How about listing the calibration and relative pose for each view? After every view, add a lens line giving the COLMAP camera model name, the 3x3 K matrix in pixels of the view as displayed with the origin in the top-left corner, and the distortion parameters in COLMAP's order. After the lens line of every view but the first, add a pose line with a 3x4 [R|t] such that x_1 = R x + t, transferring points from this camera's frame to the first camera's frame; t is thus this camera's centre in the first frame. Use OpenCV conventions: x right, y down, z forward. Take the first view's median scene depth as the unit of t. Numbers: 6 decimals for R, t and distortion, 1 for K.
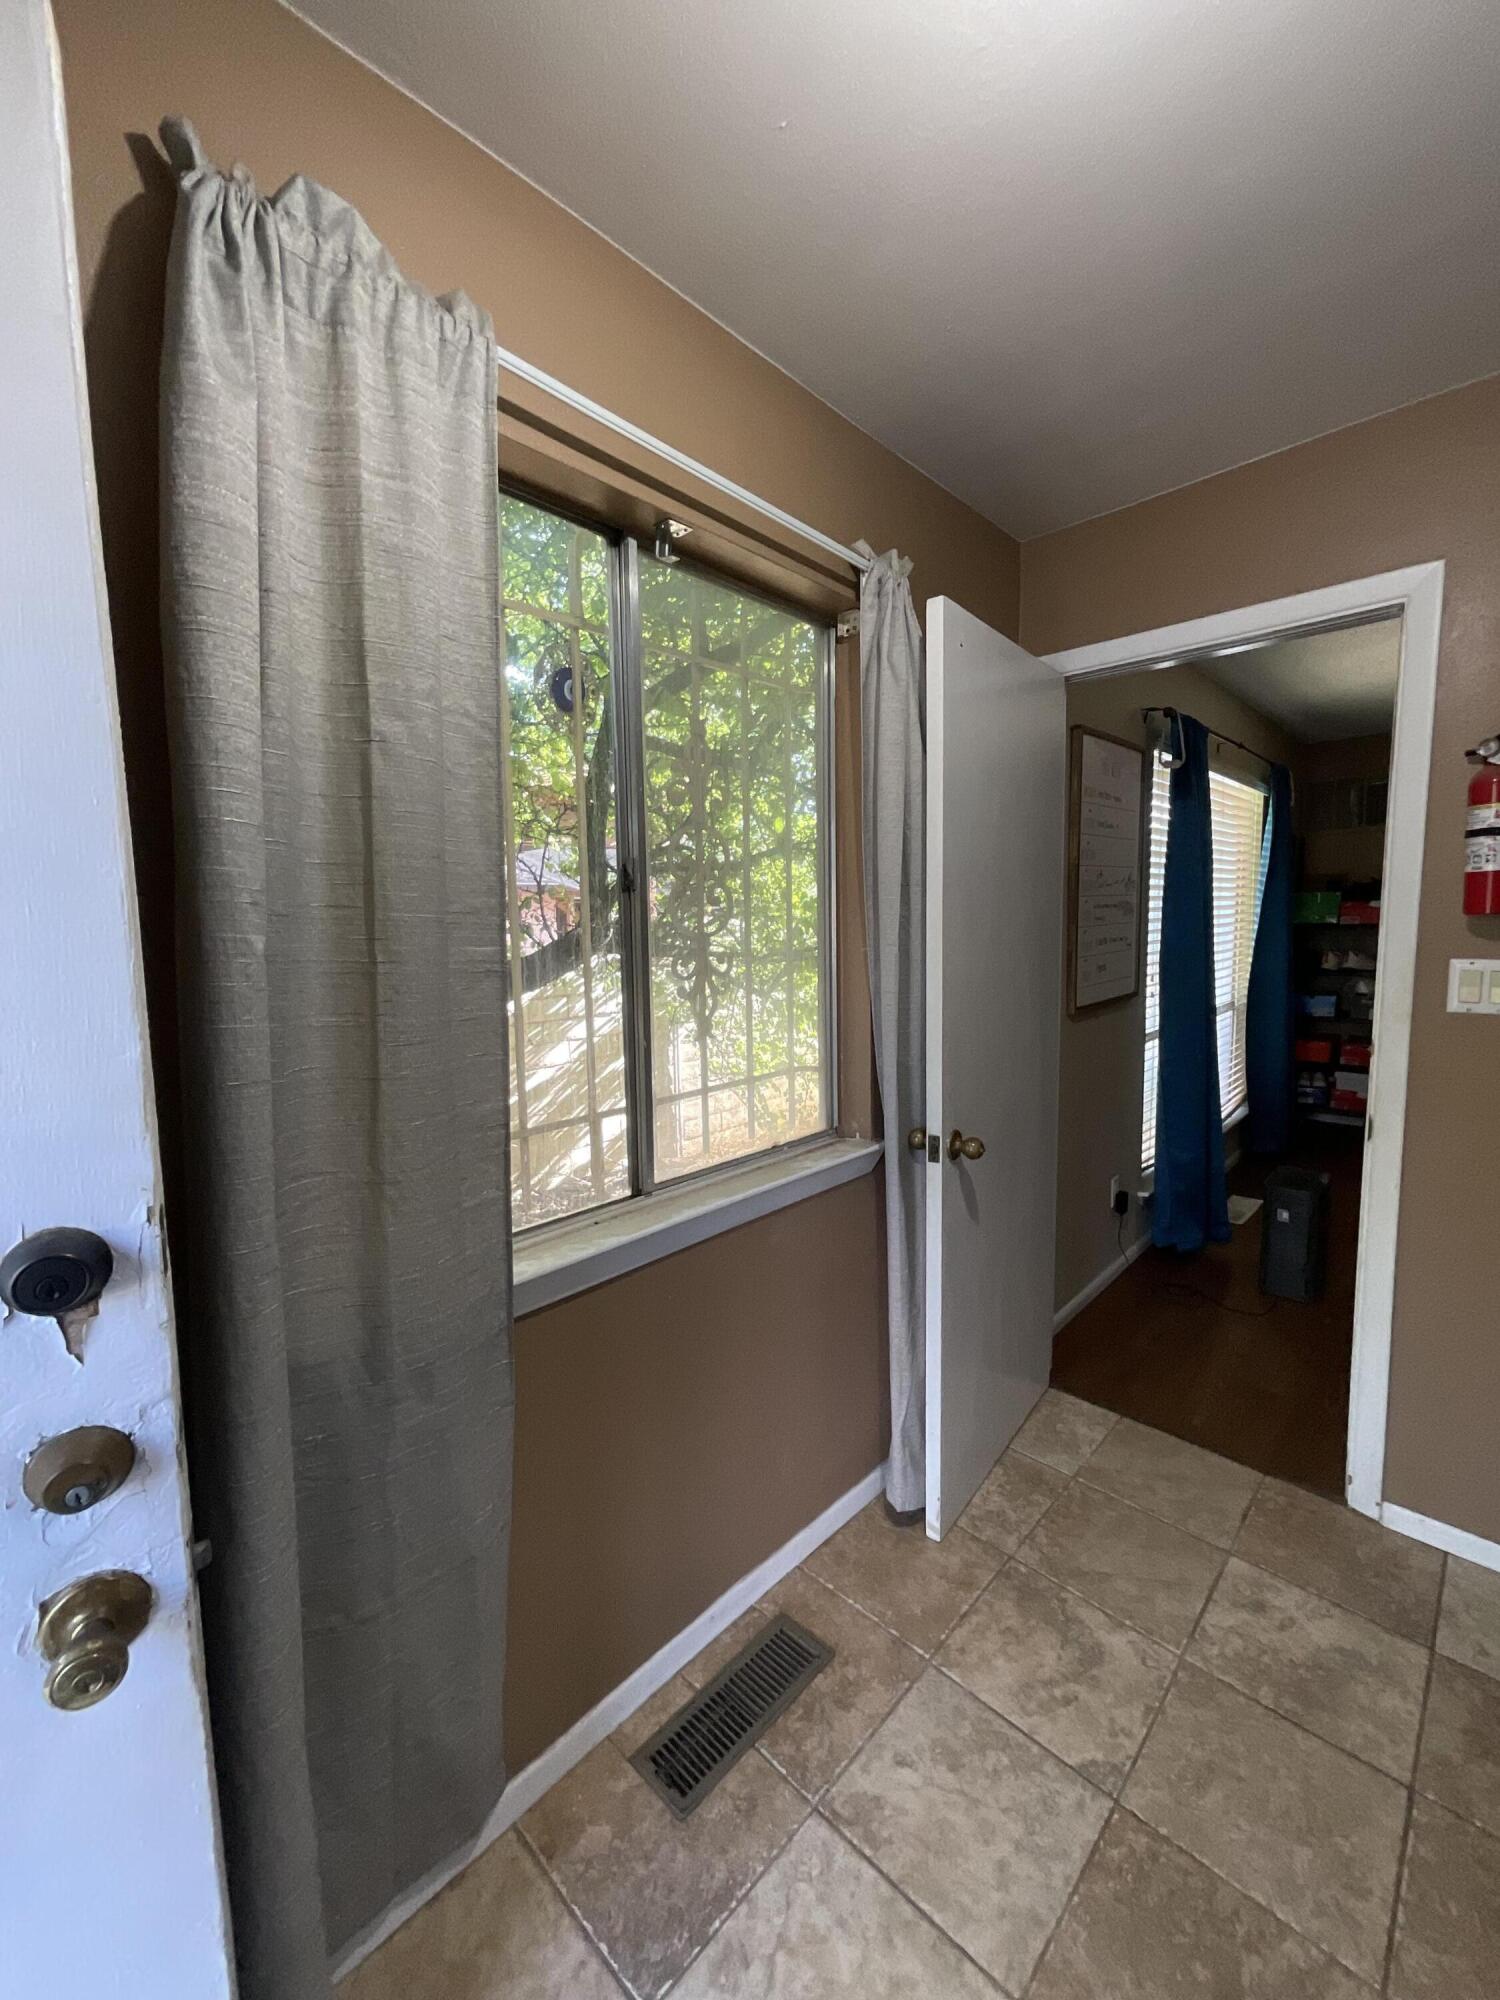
lens RADIAL K [[812.8, 0, 750.0], [0, 812.8, 1000.0], [0, 0, 1]] dist [-0.001484, -0.000172]
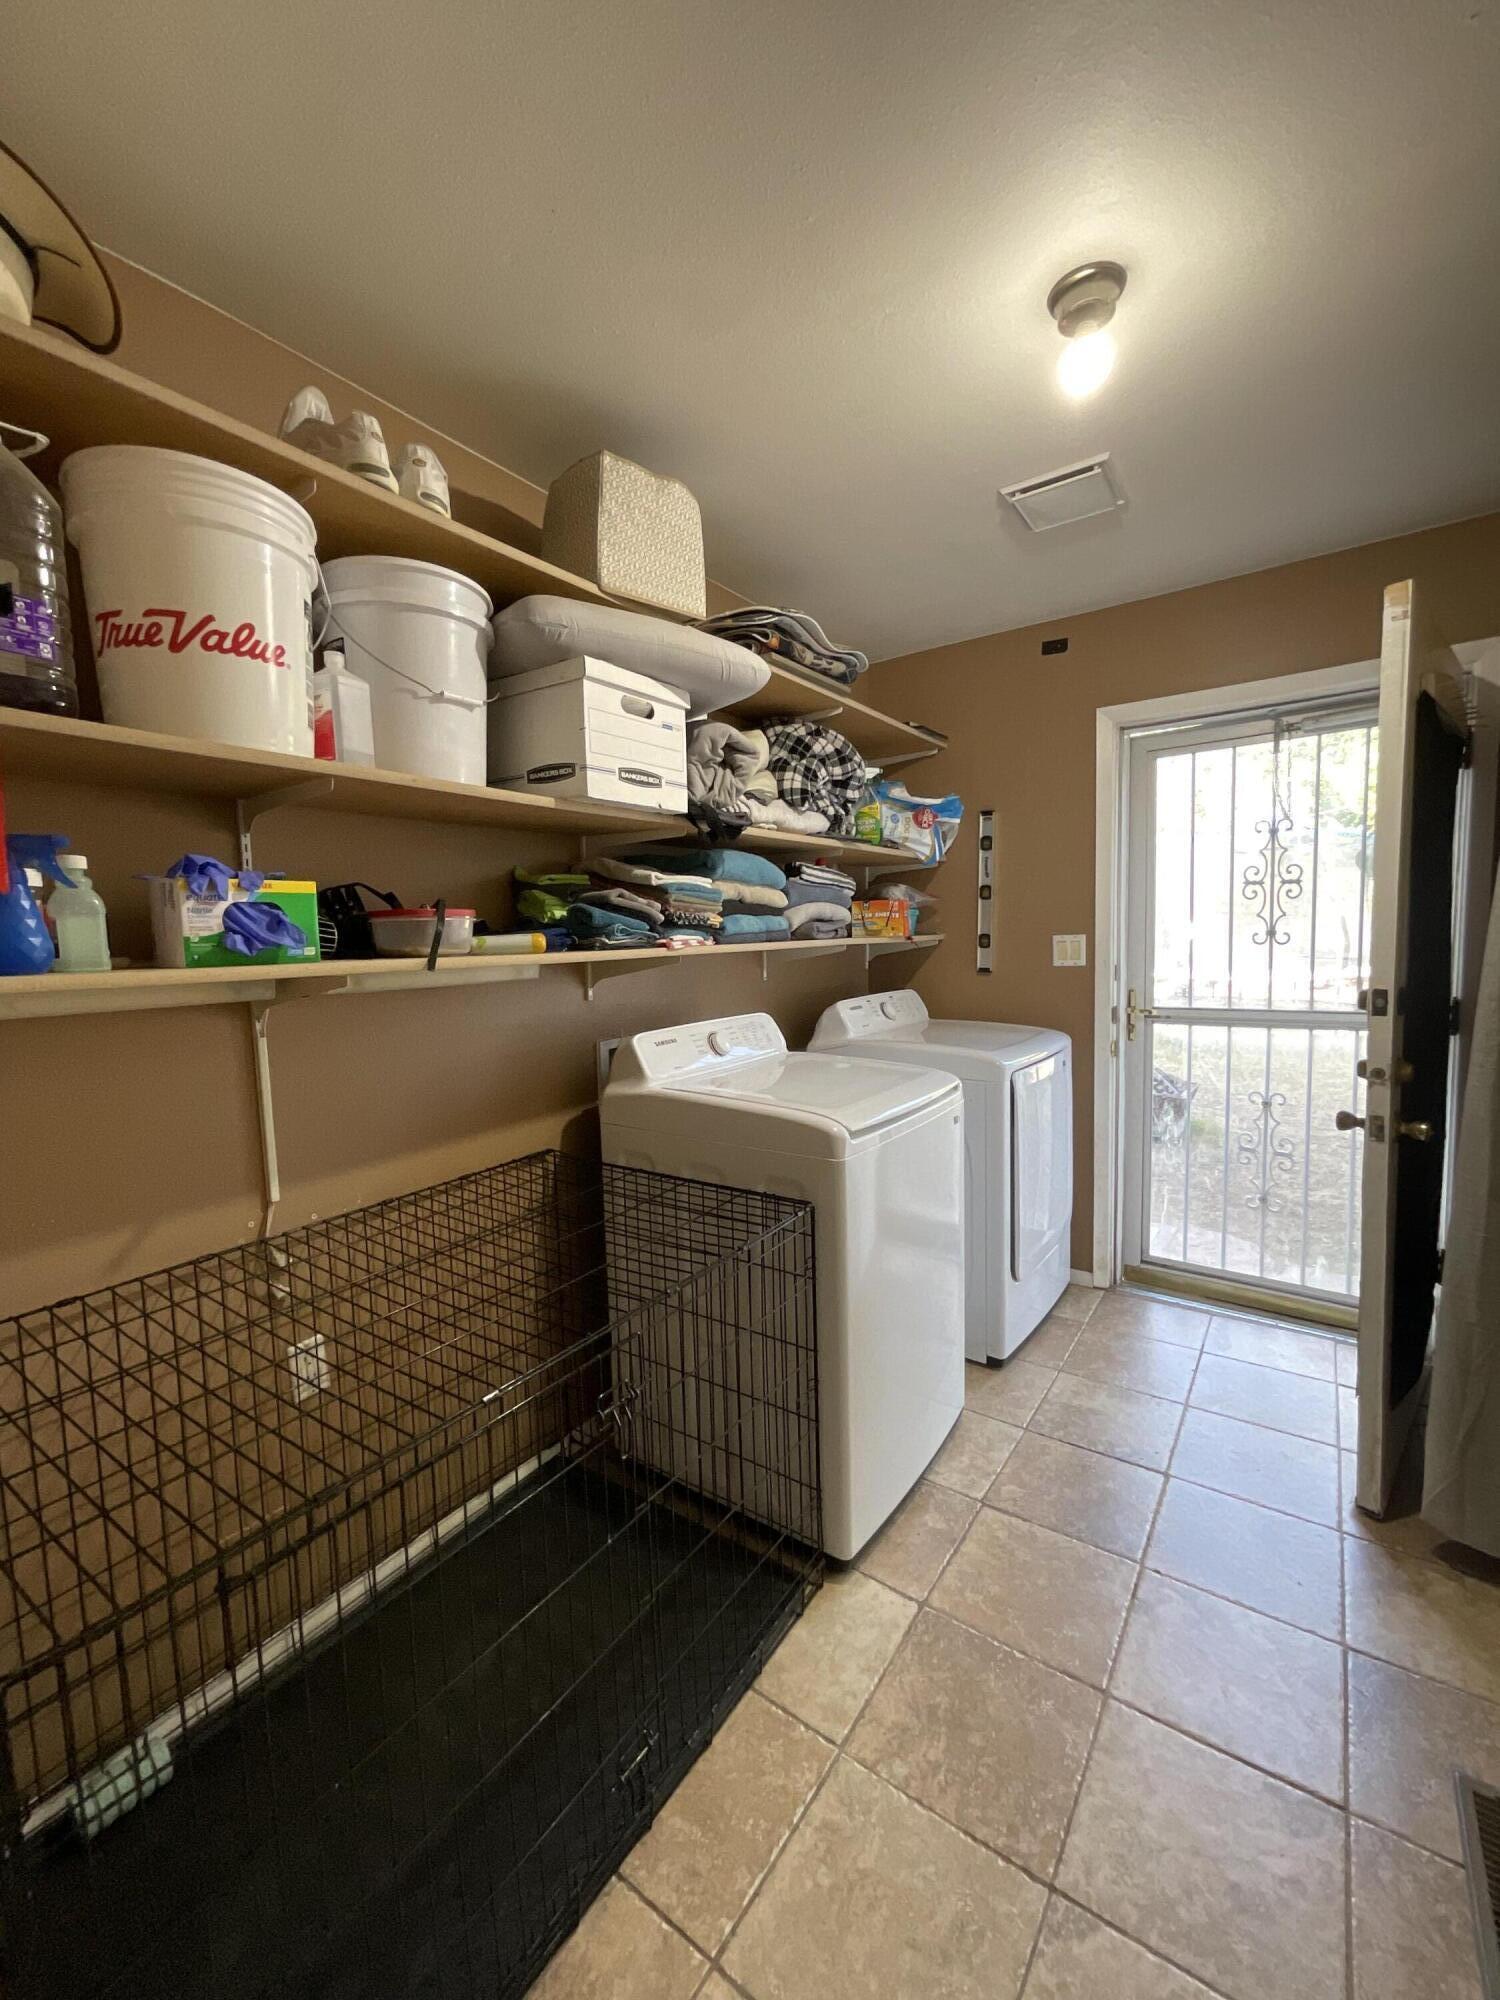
lens RADIAL K [[812.8, 0, 750.0], [0, 812.8, 1000.0], [0, 0, 1]] dist [-0.001484, -0.000172]
pose [[-0.988339, 0.056187, -0.141524, 0.867611], [0.029037, 0.981920, 0.187054, -0.139813], [0.149475, 0.180763, -0.972102, 1.672613]]
